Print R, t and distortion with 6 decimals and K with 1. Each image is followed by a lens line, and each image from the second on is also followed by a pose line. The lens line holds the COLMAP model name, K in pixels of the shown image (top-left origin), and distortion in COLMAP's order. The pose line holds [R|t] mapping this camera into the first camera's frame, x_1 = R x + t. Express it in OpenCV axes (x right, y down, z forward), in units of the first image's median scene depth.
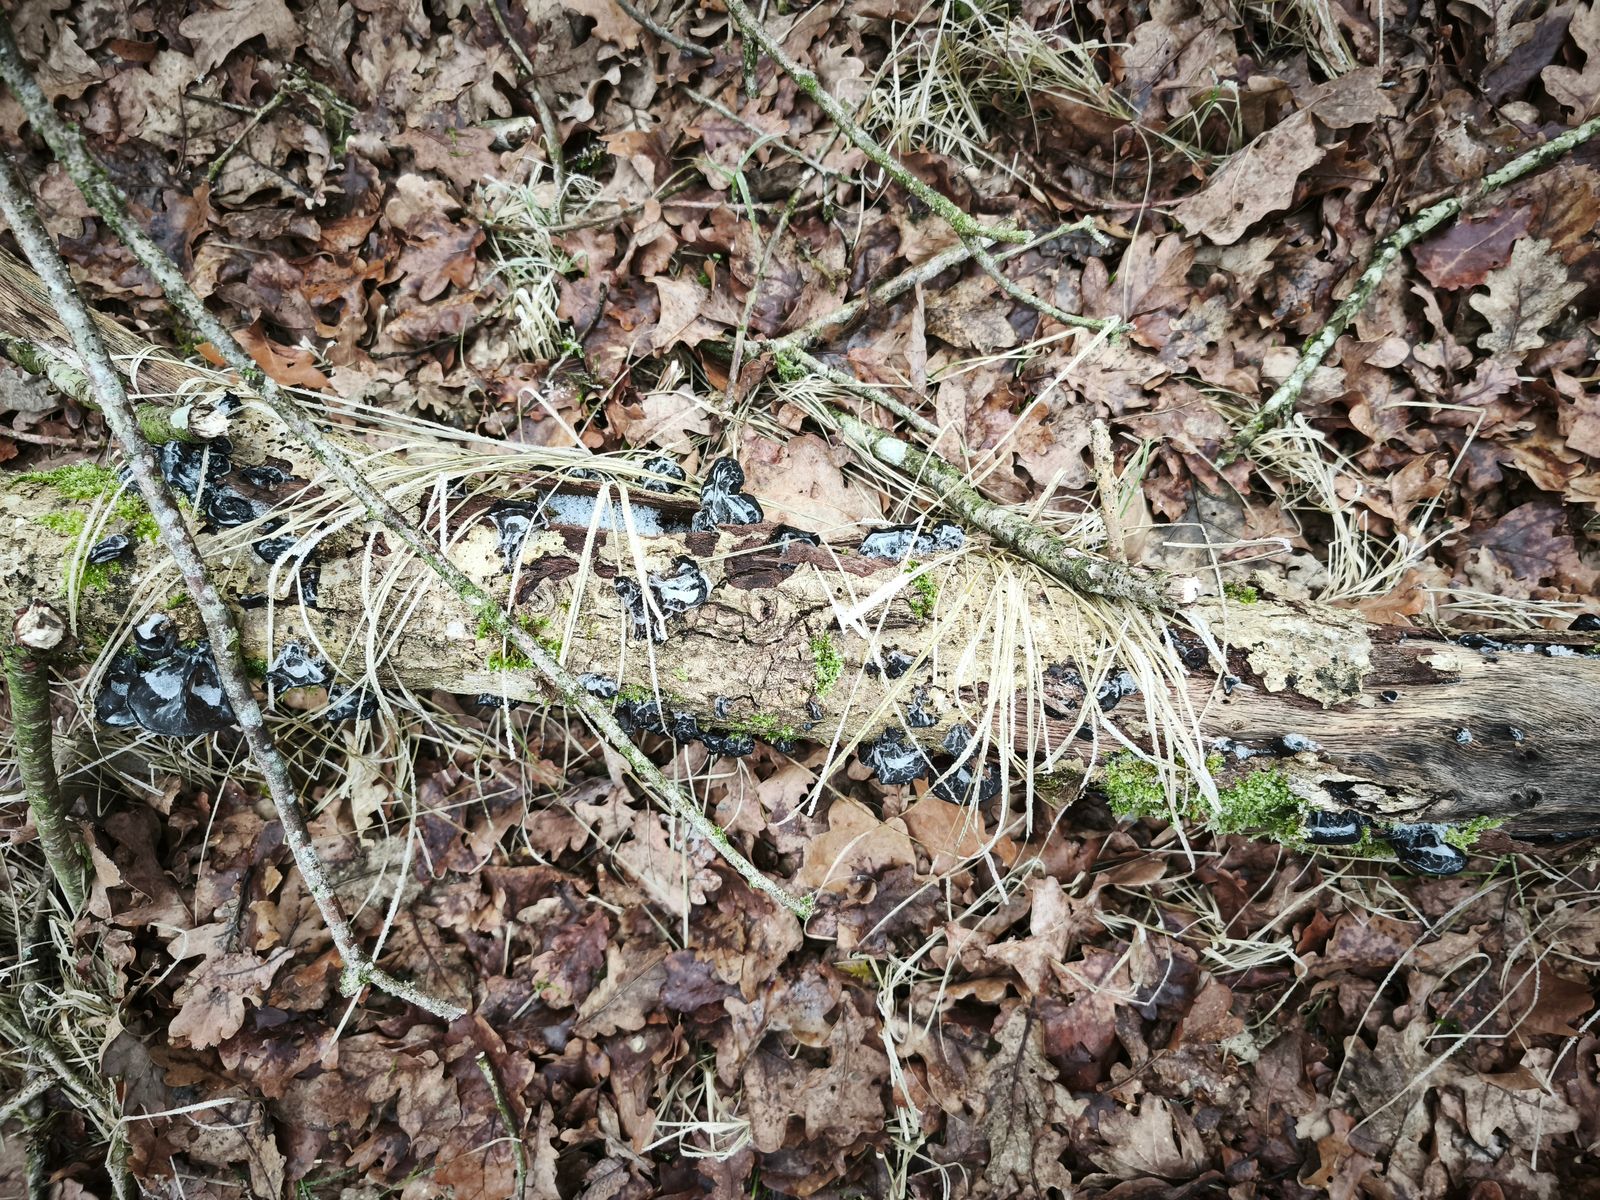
lens RADIAL K [[1071.3, 0, 800.4], [0, 1071.3, 599.1], [0, 0, 1]] dist [0.010539, 0.002084]
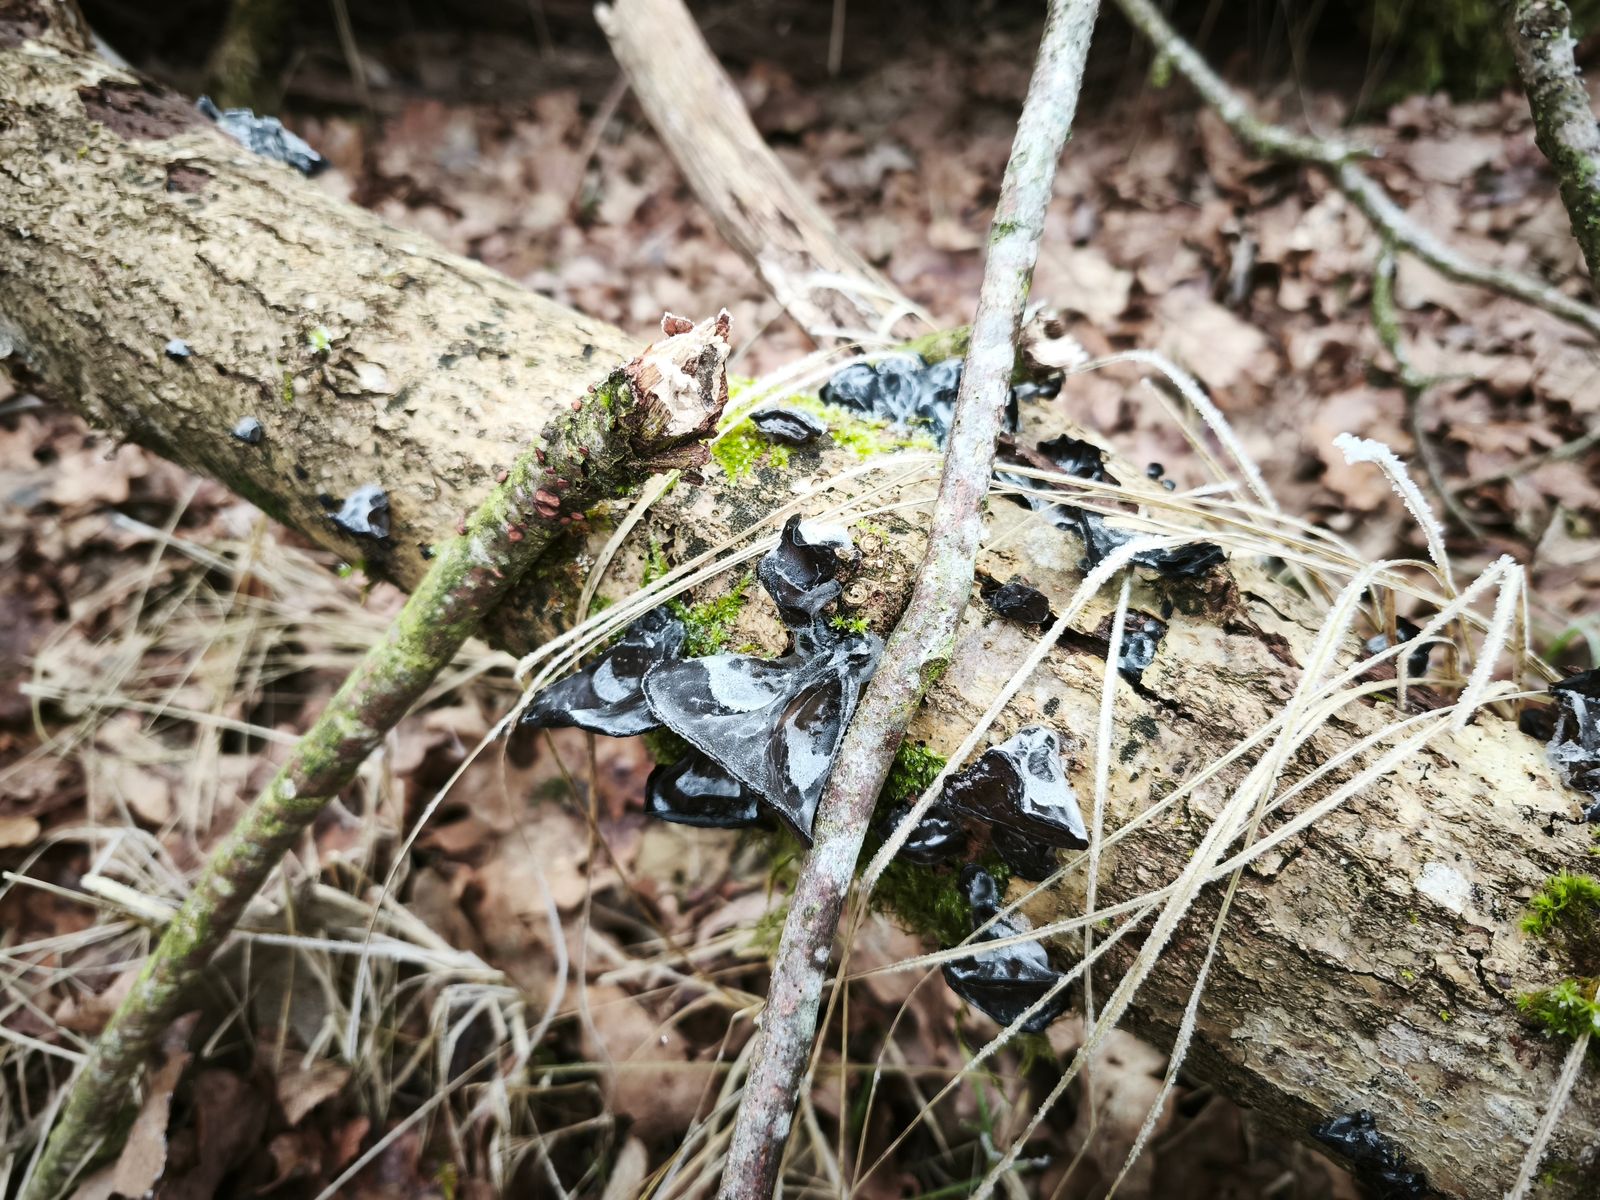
lens RADIAL K [[1071.3, 0, 798.9], [0, 1071.3, 599.1], [0, 0, 1]] dist [0.010539, 0.002084]
pose [[0.887159, 0.359782, -0.288973, -0.454604], [-0.460999, 0.719058, -0.520034, 0.261609], [0.020689, 0.594569, 0.803778, 0.632549]]
